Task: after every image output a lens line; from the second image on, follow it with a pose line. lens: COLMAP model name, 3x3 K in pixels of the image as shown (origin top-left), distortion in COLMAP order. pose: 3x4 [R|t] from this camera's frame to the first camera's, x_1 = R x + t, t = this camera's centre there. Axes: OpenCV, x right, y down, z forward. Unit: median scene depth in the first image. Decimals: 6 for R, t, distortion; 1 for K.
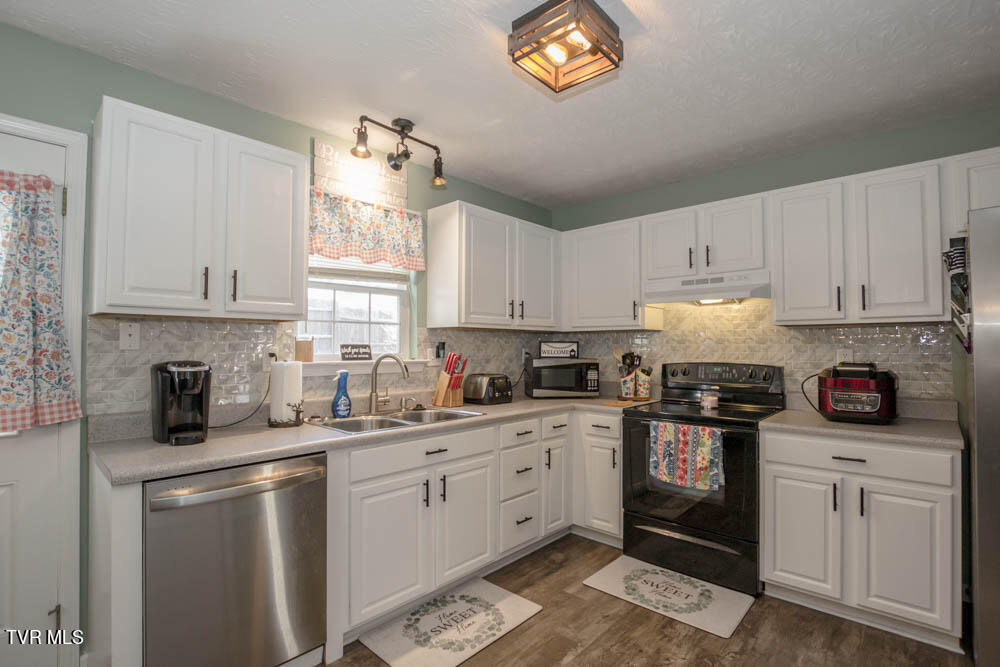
lens RADIAL K [[477.7, 0, 497.5], [0, 477.7, 334.7], [0, 0, 1]] dist [-0.031802, 0.003173]
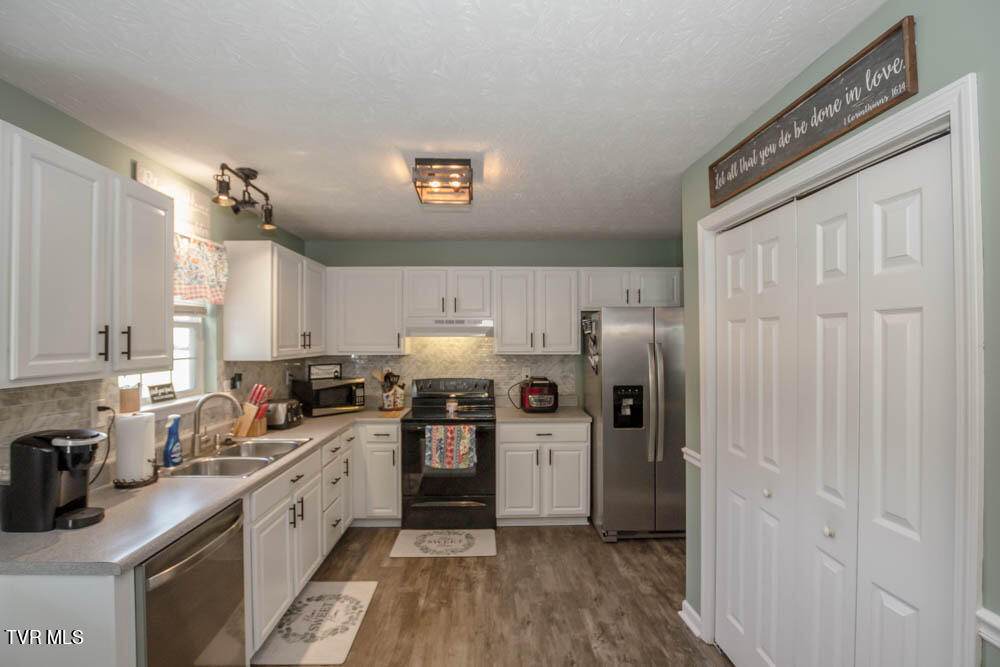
lens RADIAL K [[477.7, 0, 501.7], [0, 477.7, 333.9], [0, 0, 1]] dist [-0.031802, 0.003173]
pose [[0.705961, 0.002659, 0.708246, -0.526884], [-0.017042, 0.999767, 0.013233, -0.111933], [-0.708046, -0.021412, 0.705842, -0.125470]]
